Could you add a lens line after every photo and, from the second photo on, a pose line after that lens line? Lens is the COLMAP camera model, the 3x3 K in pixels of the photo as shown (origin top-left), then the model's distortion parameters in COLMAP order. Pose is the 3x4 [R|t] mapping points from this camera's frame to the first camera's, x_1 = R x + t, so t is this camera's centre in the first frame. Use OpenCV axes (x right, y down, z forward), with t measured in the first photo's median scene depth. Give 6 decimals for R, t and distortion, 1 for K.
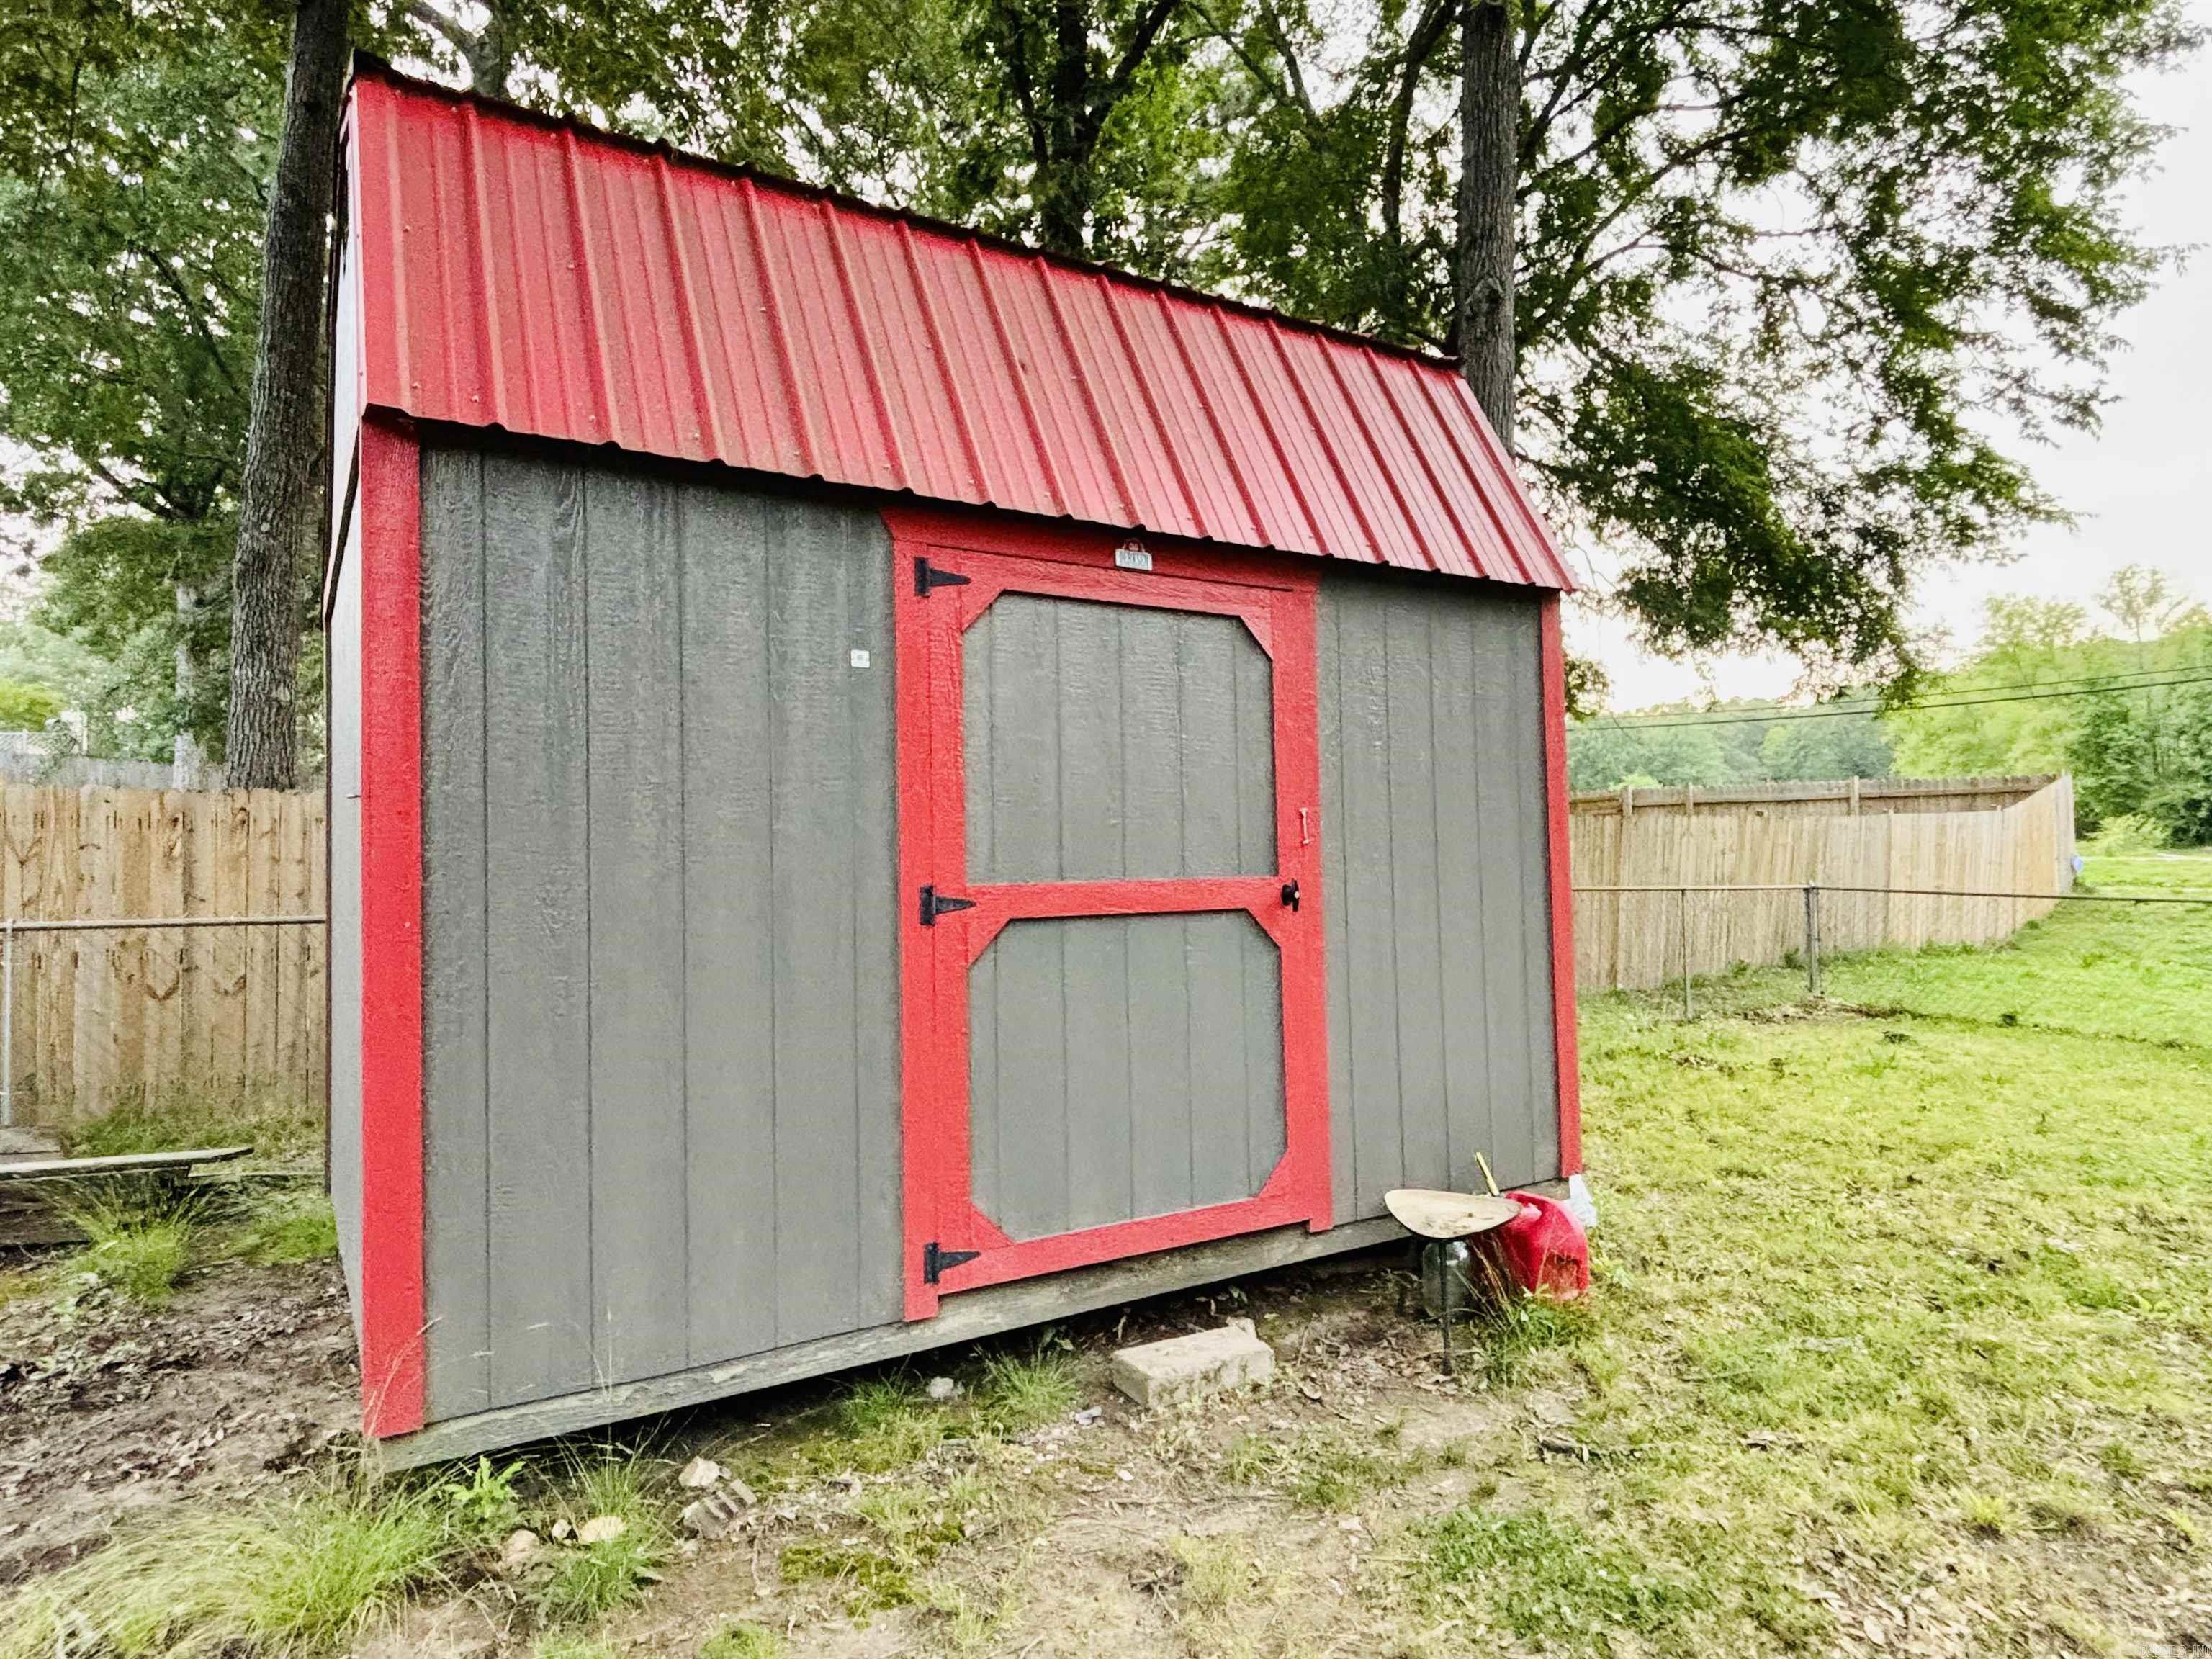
lens RADIAL K [[1318.3, 0, 1099.7], [0, 1318.3, 831.9], [0, 0, 1]] dist [0.000203, -0.003092]
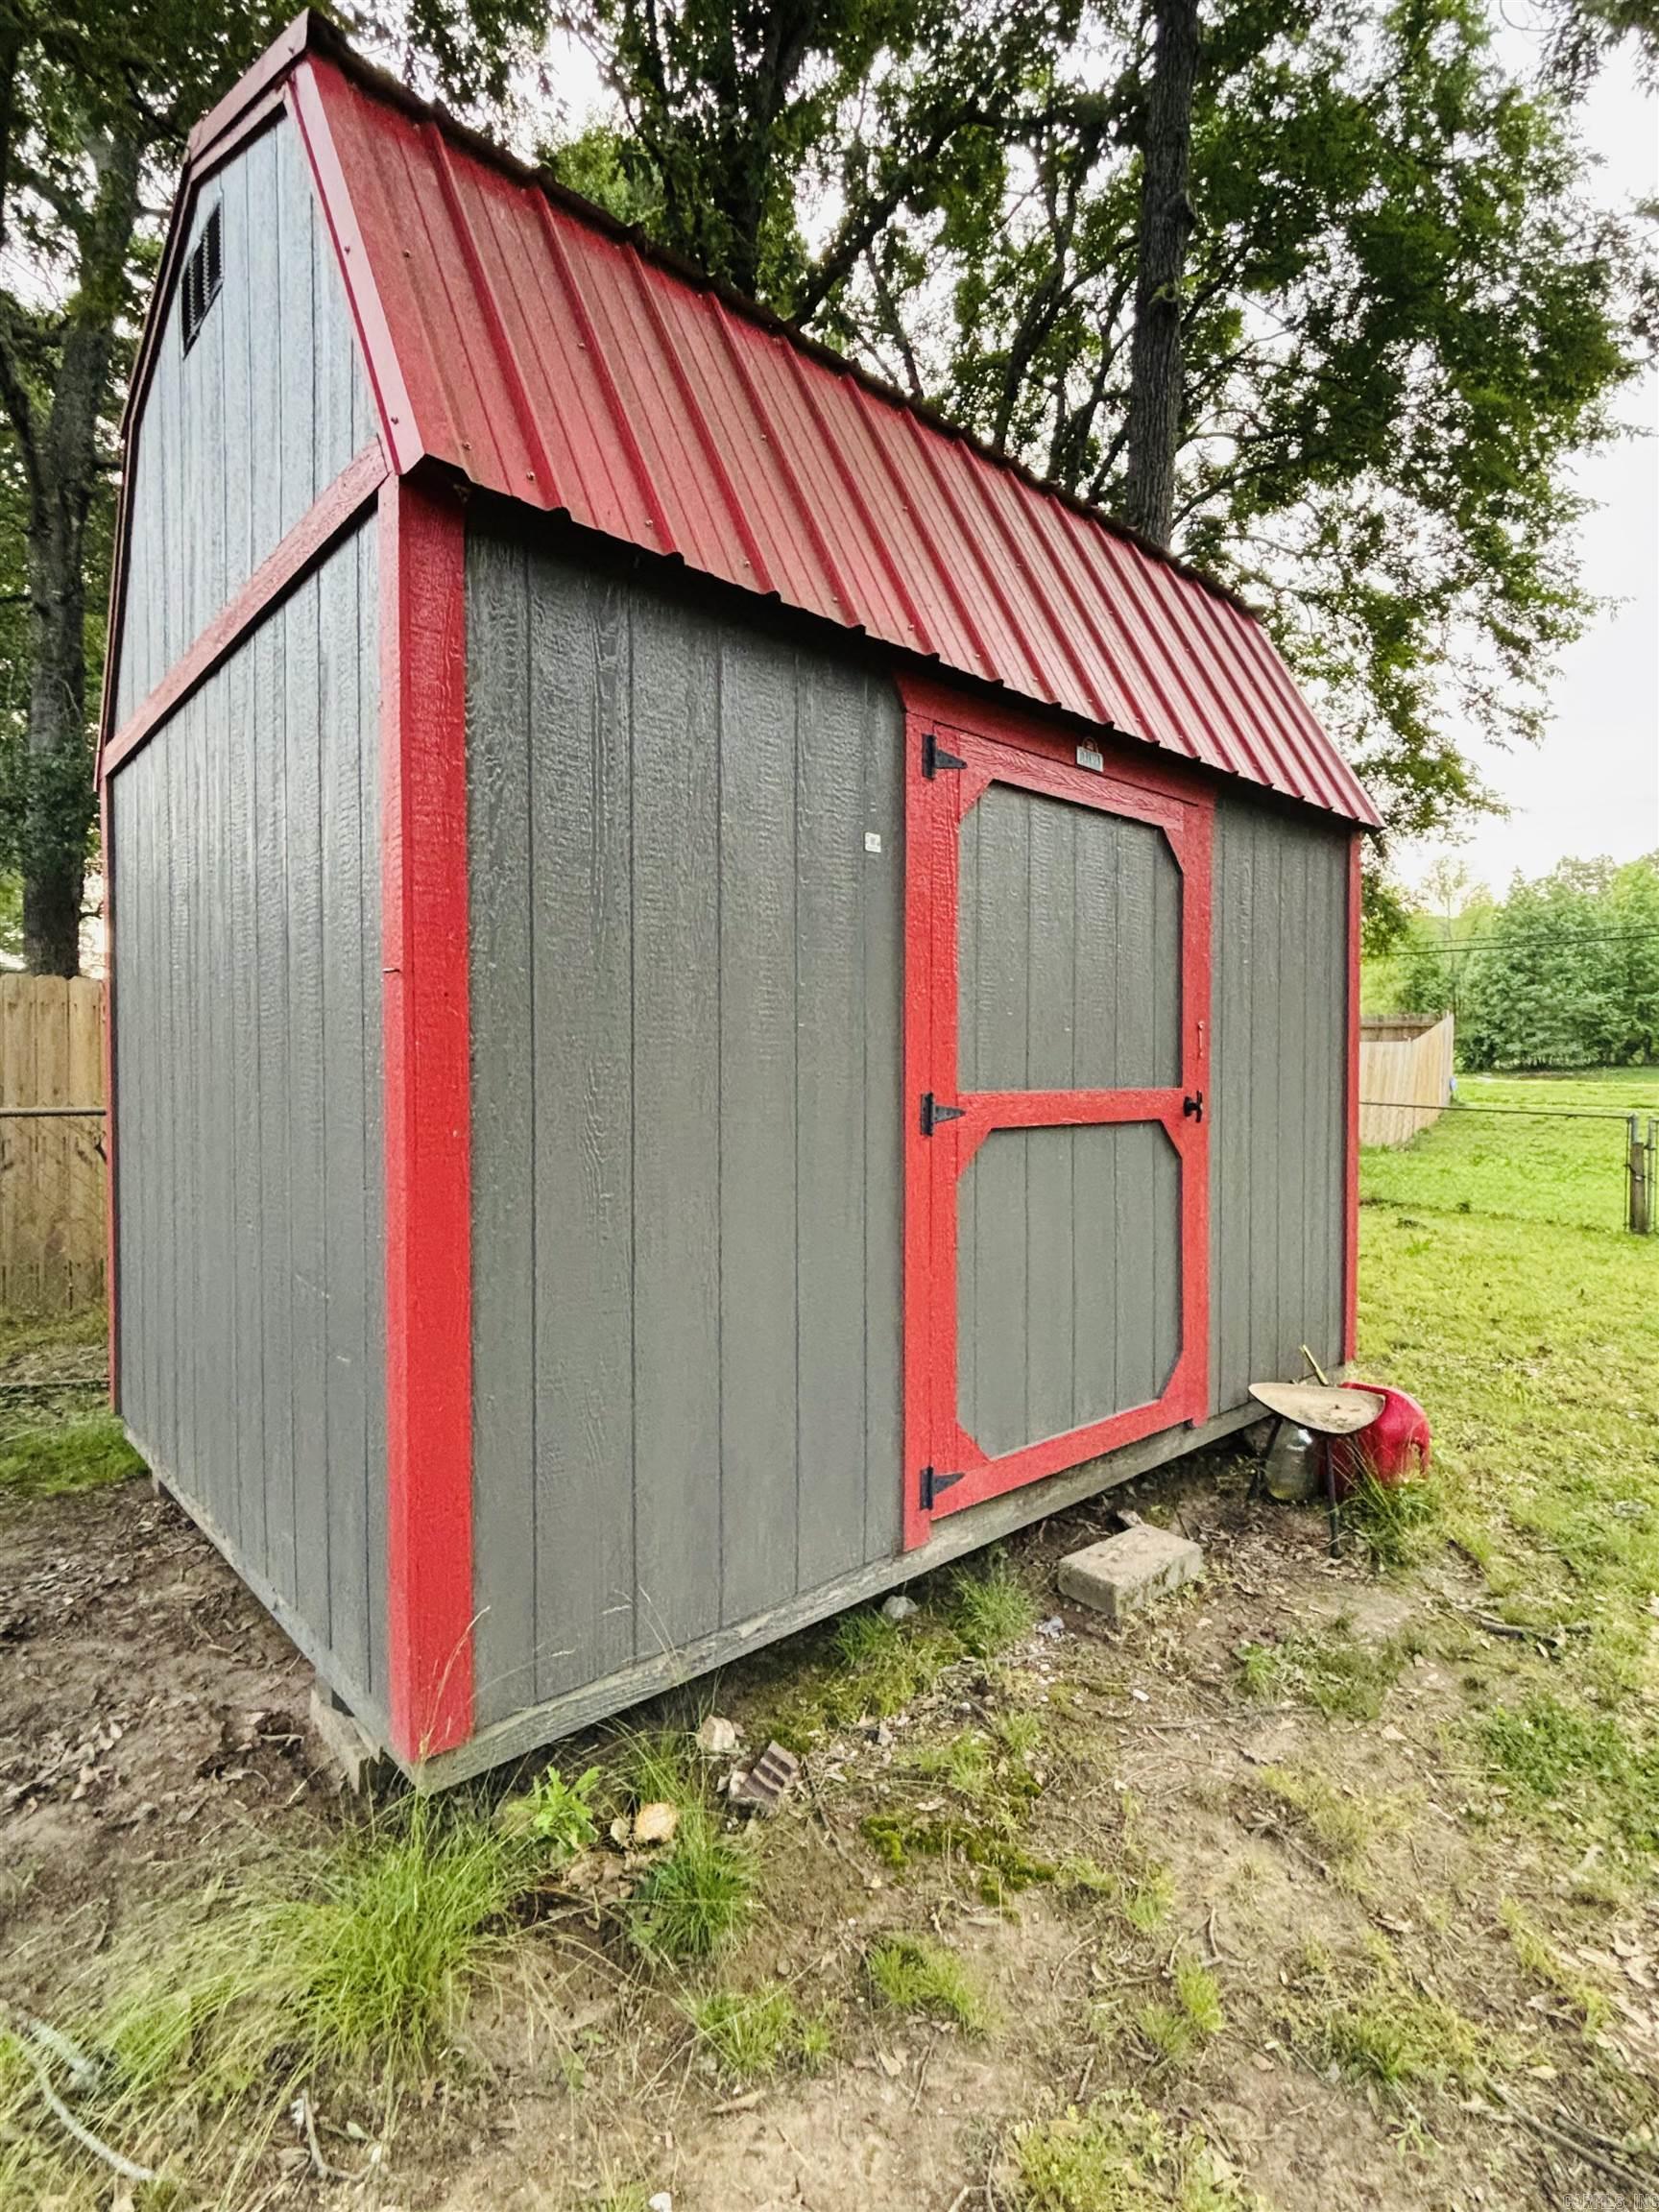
lens RADIAL K [[1108.9, 0, 829.5], [0, 1108.9, 1106.0], [0, 0, 1]] dist [-0.007227, 0.001572]
pose [[0.982021, 0.017436, 0.187966, -0.304730], [-0.028599, 0.997973, 0.056844, 0.006486], [-0.186594, -0.061198, 0.980529, 0.212162]]
